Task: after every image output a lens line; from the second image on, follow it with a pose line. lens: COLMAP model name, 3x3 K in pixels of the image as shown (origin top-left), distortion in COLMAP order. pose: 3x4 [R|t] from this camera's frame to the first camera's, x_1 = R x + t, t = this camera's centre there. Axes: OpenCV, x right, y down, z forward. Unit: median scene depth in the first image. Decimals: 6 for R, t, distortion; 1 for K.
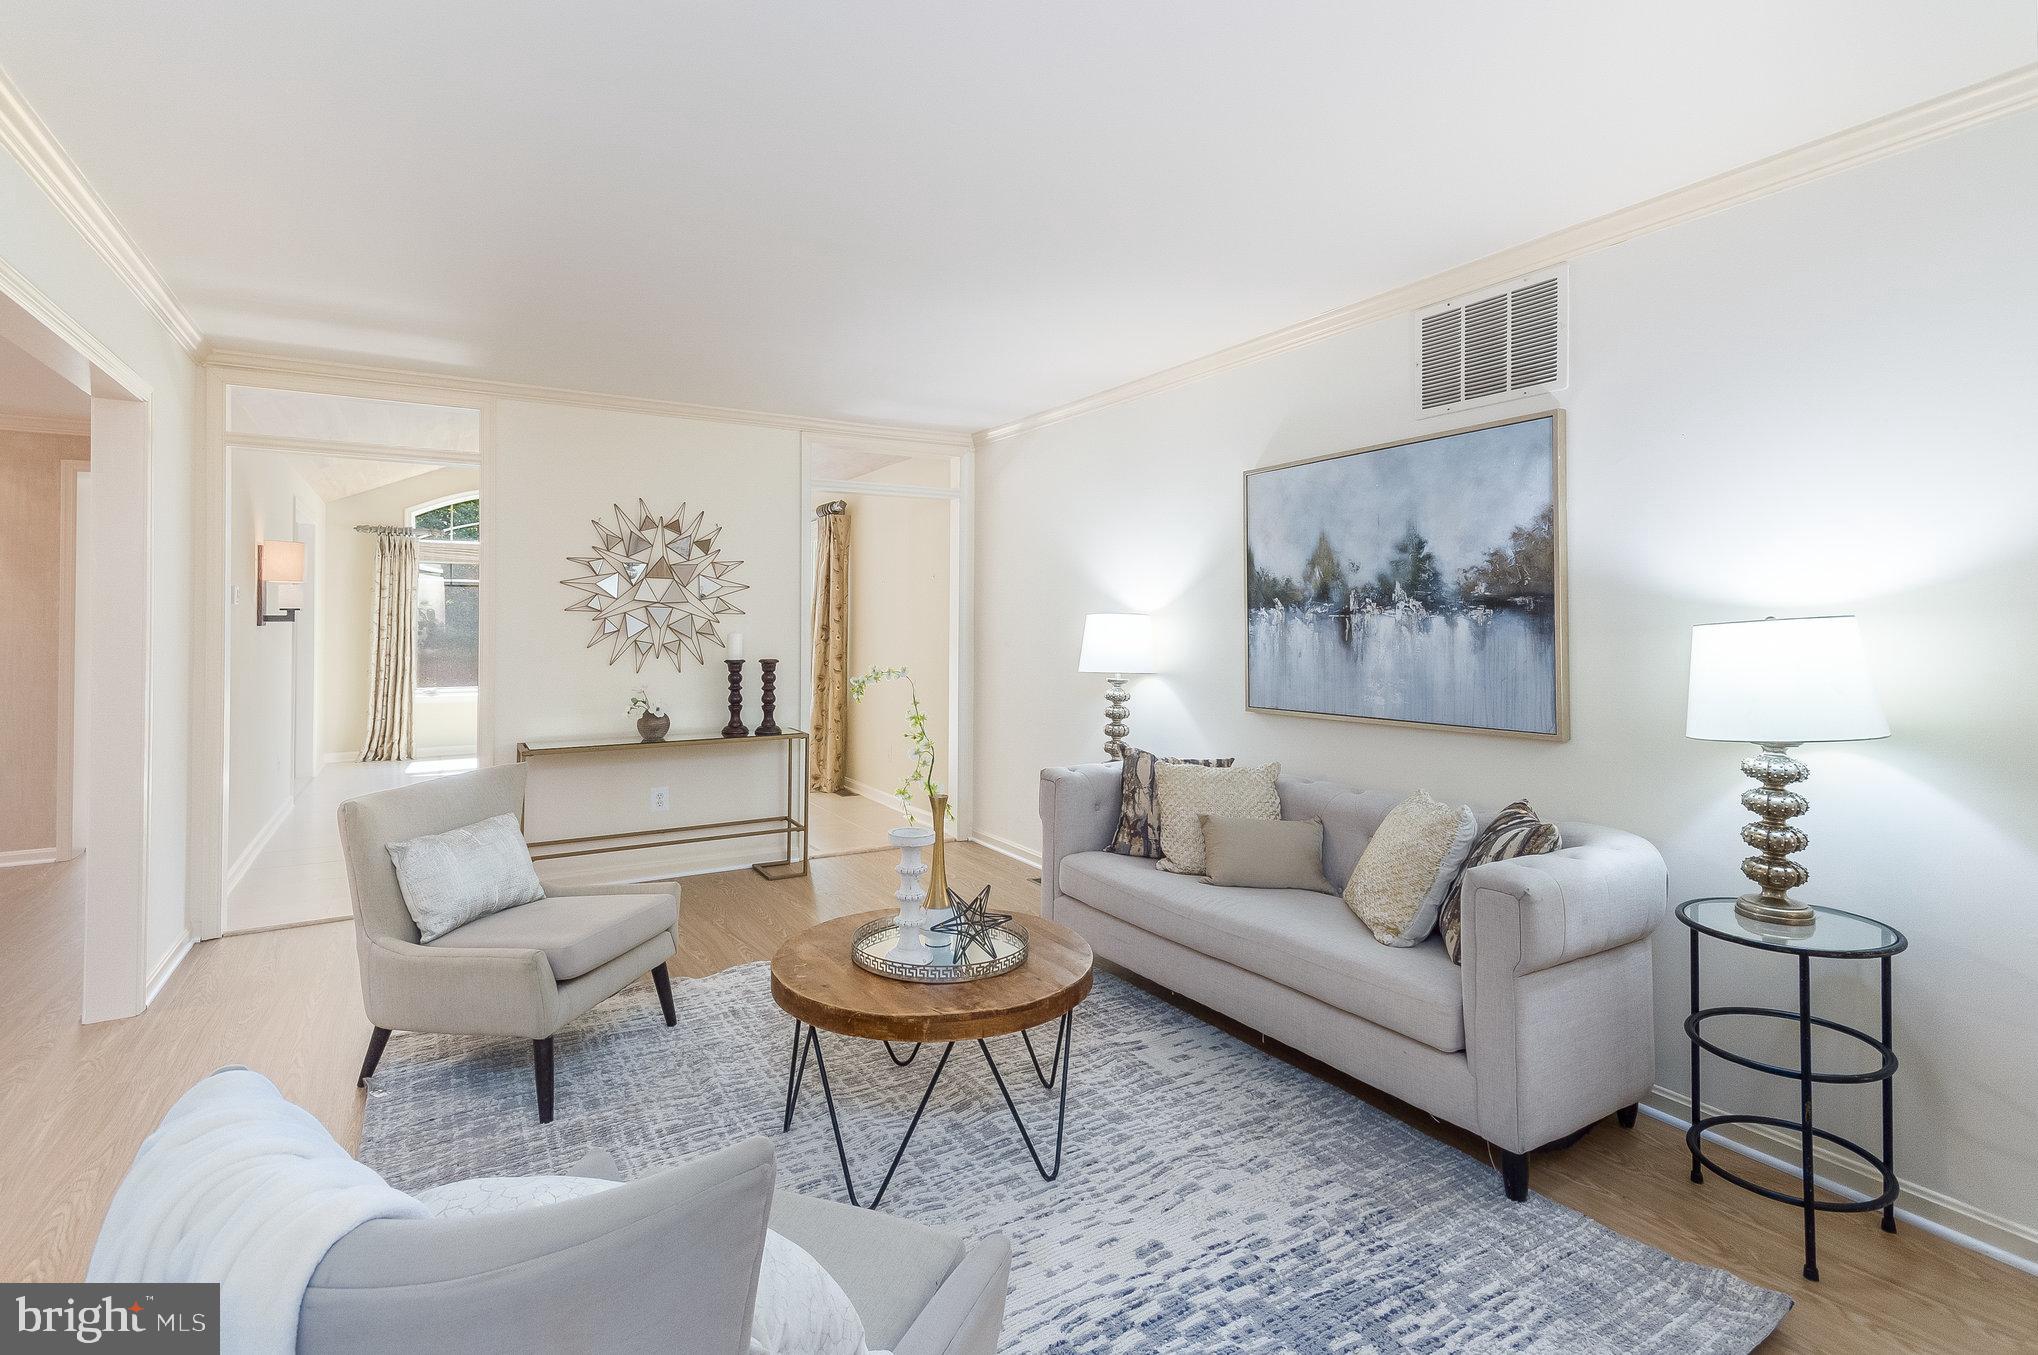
lens RADIAL K [[1001.2, 0, 1043.9], [0, 1001.2, 623.9], [0, 0, 1]] dist [0.002473, -0.000543]
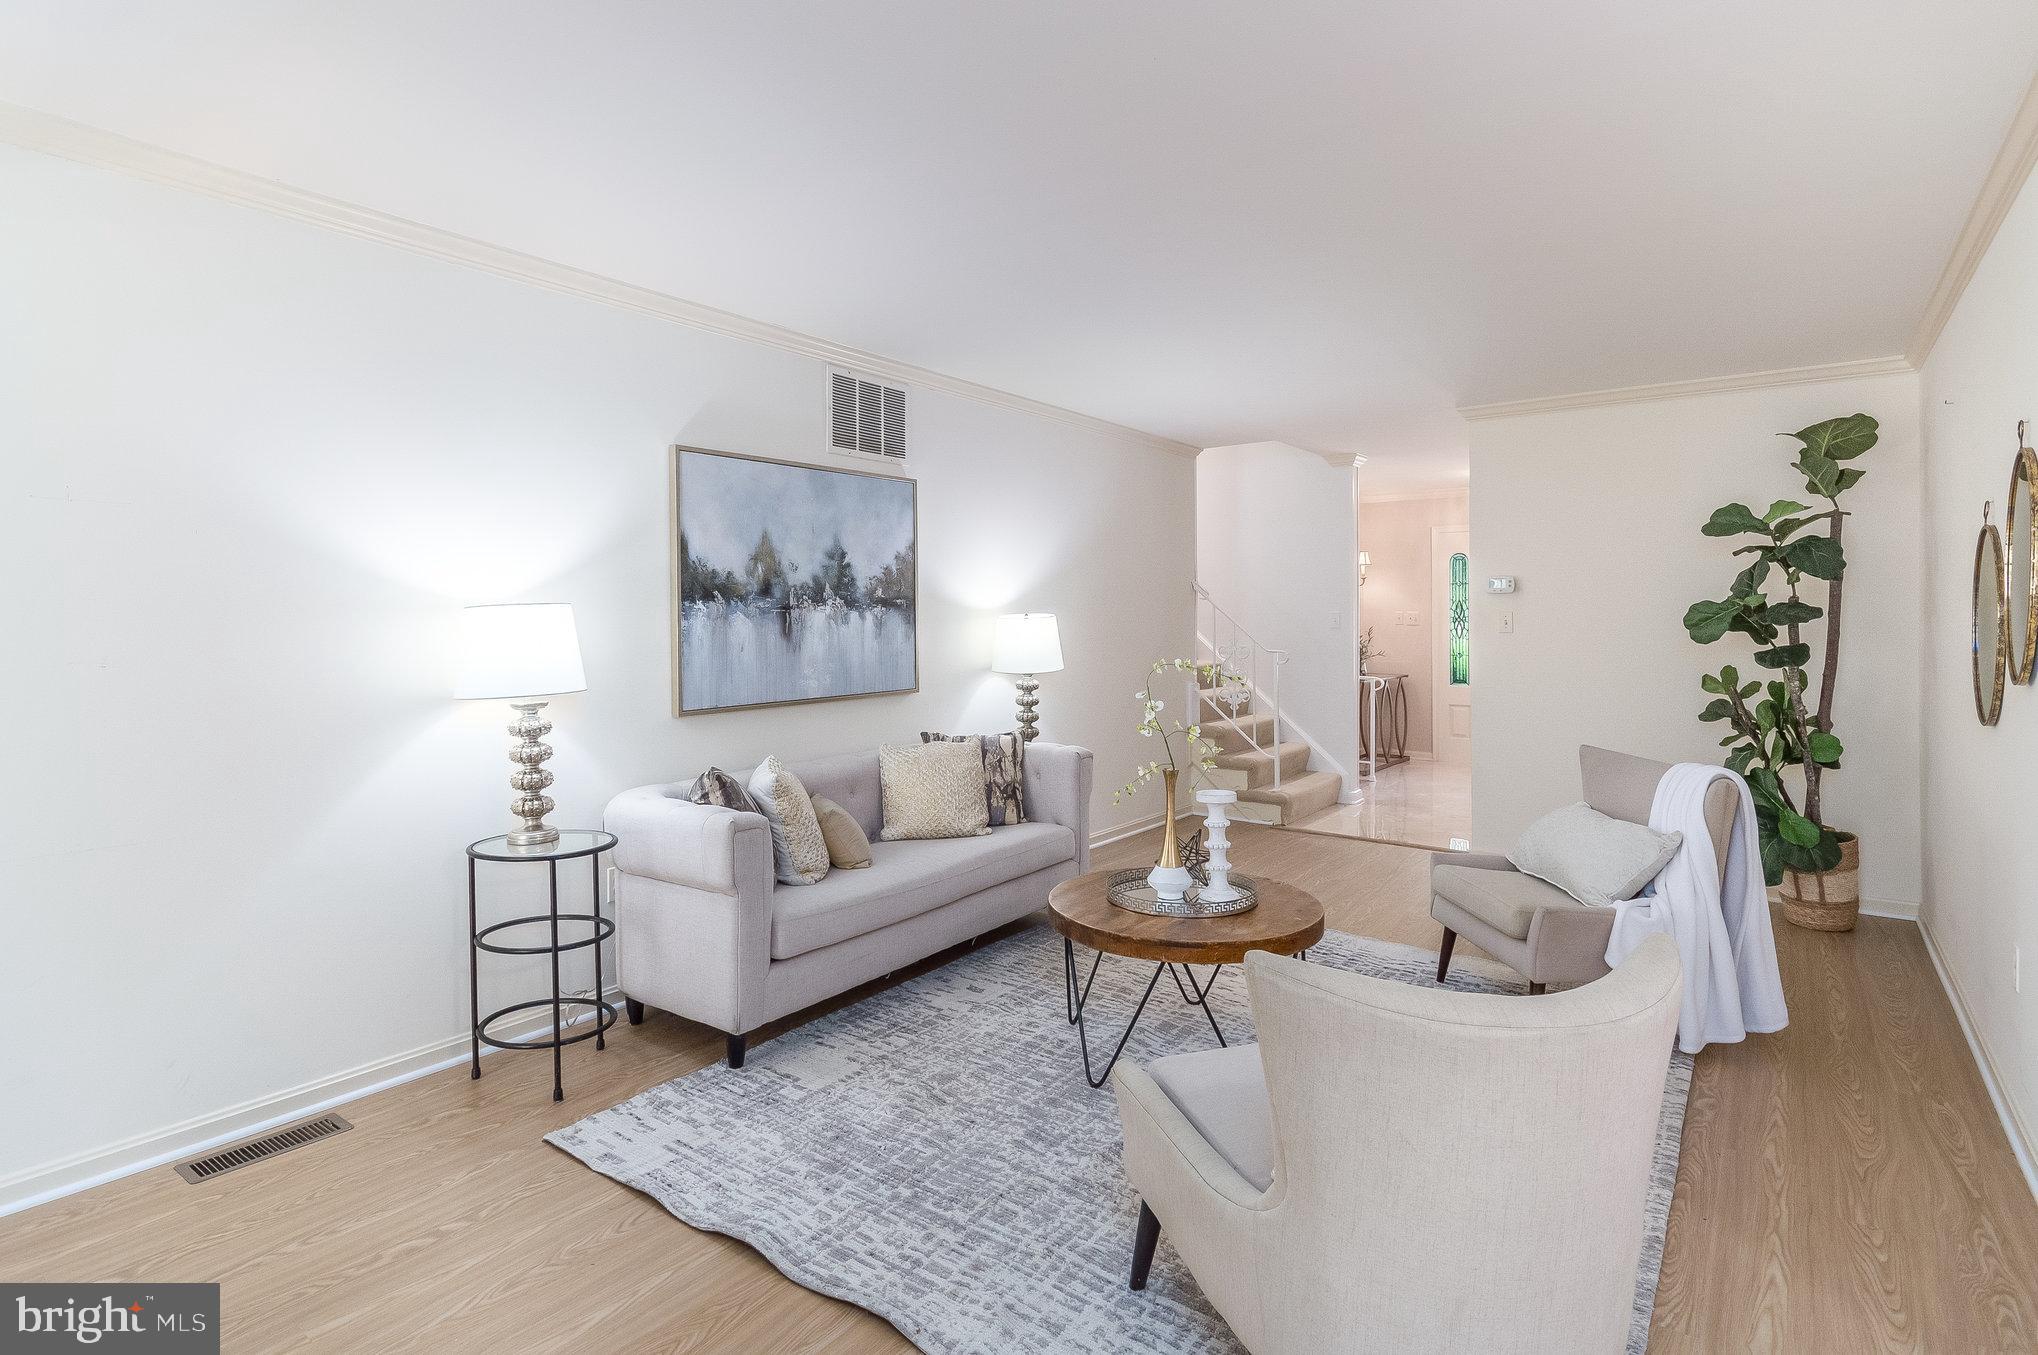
lens RADIAL K [[1001.2, 0, 1040.4], [0, 1001.2, 601.7], [0, 0, 1]] dist [0.002473, -0.000543]
pose [[-0.386708, -0.004195, 0.922193, -0.862732], [-0.015973, 0.999870, -0.002149, -0.020863], [-0.922064, -0.015562, -0.386725, 1.223188]]
